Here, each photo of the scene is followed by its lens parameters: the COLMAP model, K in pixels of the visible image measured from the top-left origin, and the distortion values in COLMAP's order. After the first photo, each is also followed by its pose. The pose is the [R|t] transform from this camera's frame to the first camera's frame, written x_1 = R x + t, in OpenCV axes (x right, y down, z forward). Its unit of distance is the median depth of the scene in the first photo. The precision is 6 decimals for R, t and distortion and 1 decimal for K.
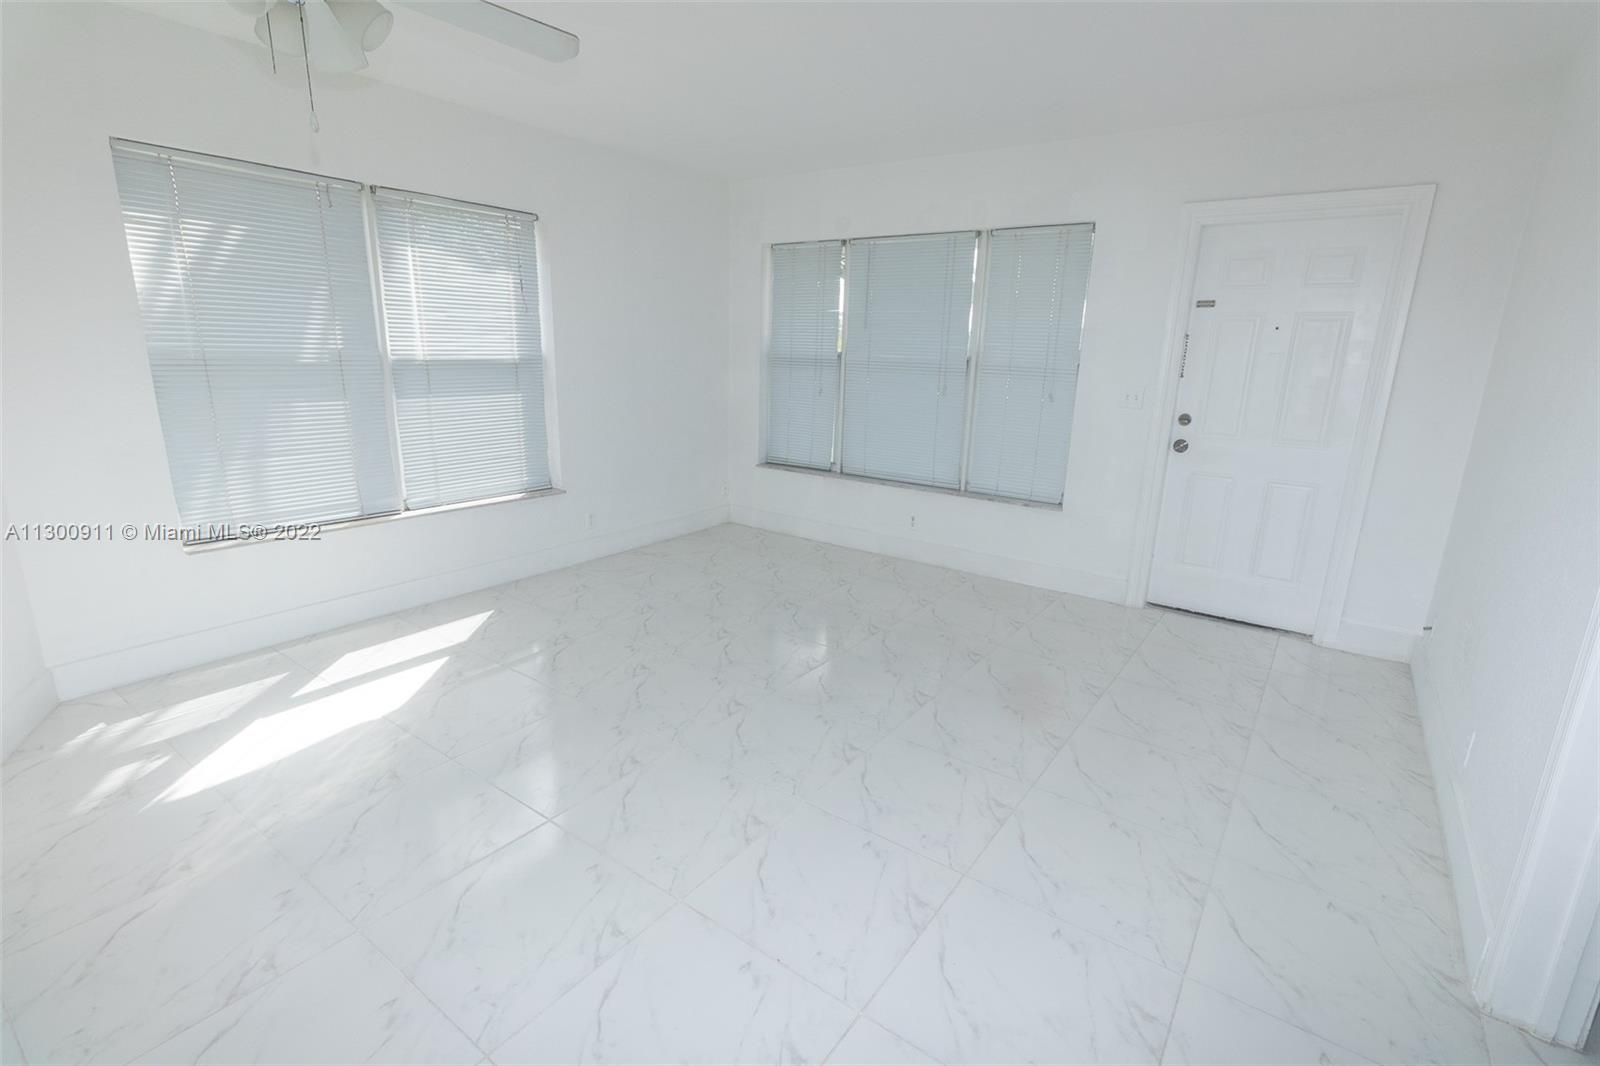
lens RADIAL K [[746.2, 0, 795.3], [0, 746.2, 531.1], [0, 0, 1]] dist [0.008982, 0.000617]
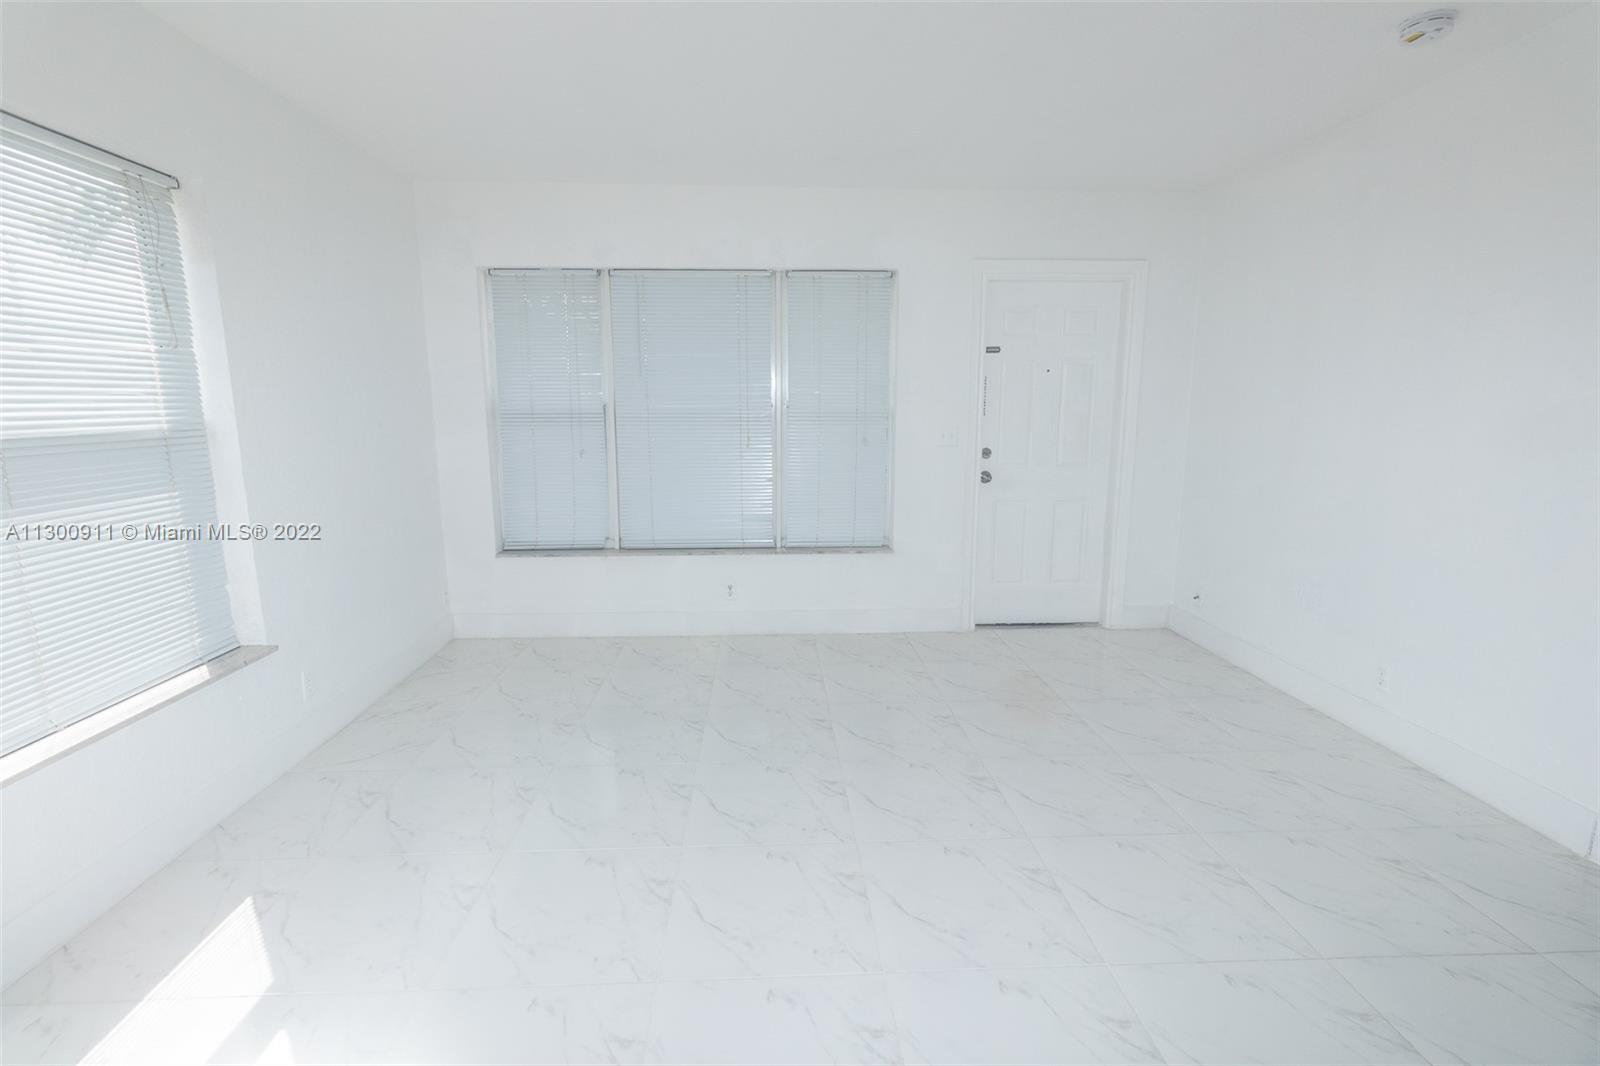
lens RADIAL K [[745.8, 0, 794.6], [0, 745.8, 536.4], [0, 0, 1]] dist [0.002572, 0.000437]
pose [[0.780564, -0.137251, 0.609822, -0.363818], [0.174516, 0.984653, -0.001766, -0.071641], [-0.600220, 0.107802, 0.792537, 0.295916]]
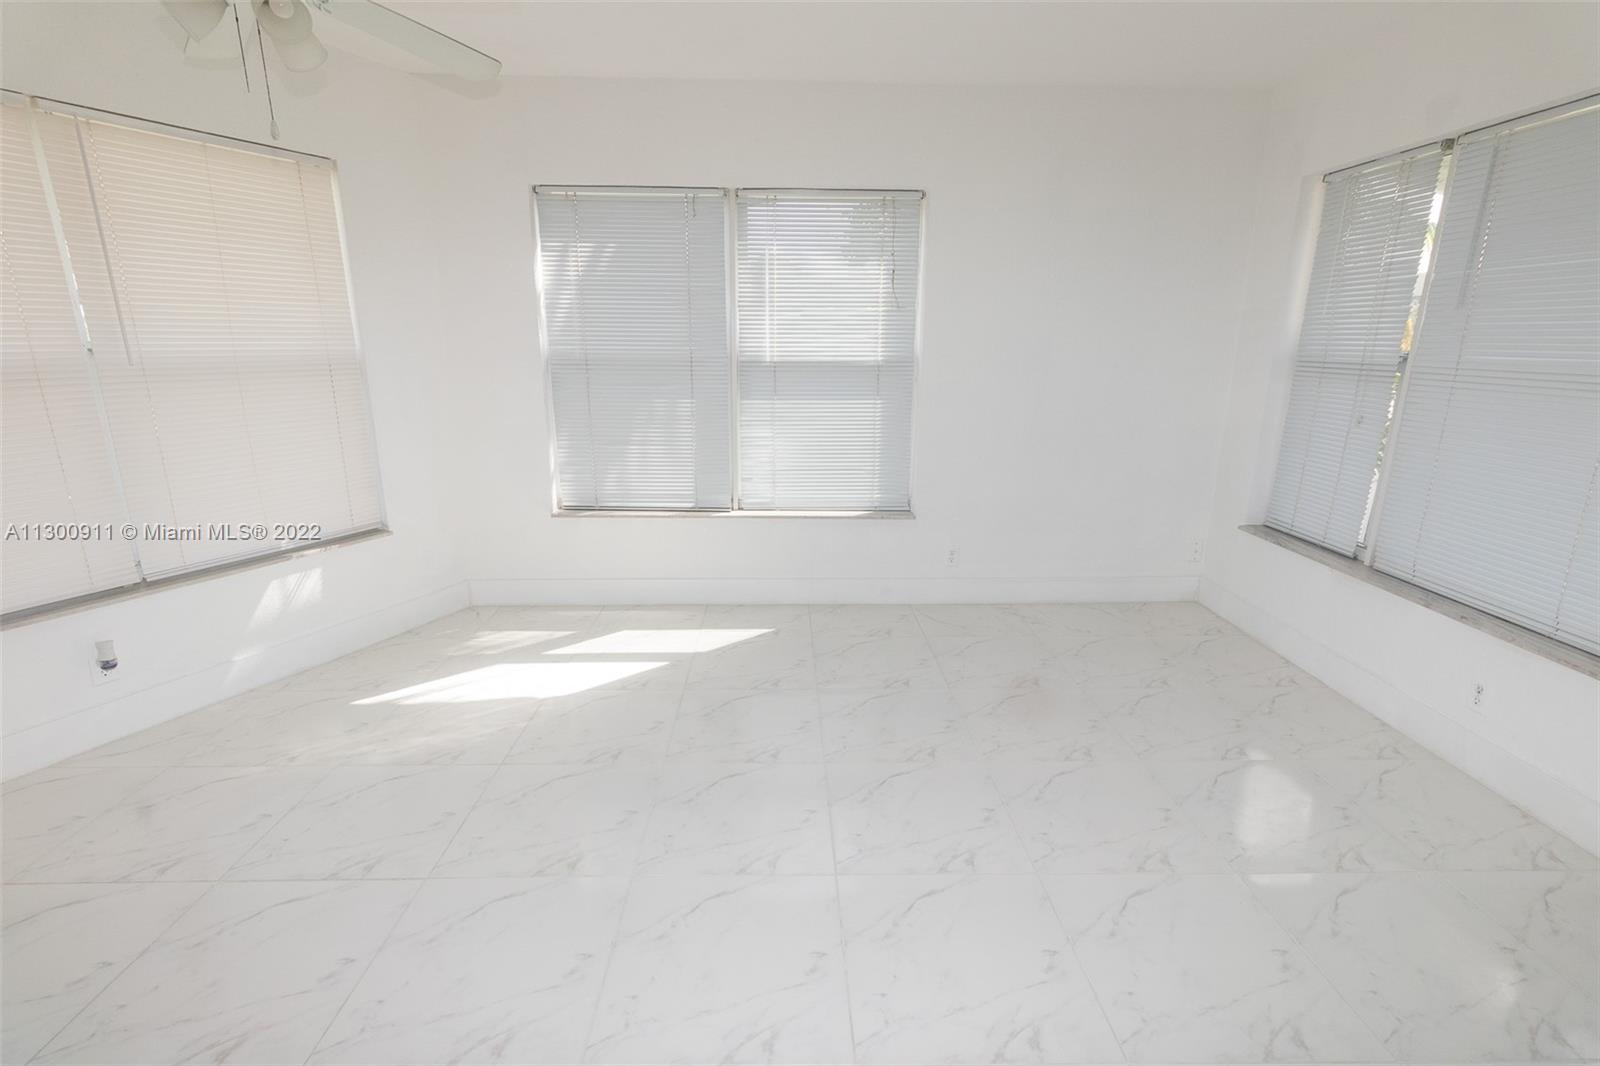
lens RADIAL K [[754.4, 0, 791.6], [0, 754.4, 529.0], [0, 0, 1]] dist [0.008266, -0.000146]
pose [[0.605342, 0.178676, -0.775652, 0.295764], [-0.185223, 0.979349, 0.081045, -0.090596], [0.774114, 0.094609, 0.625936, 0.388194]]
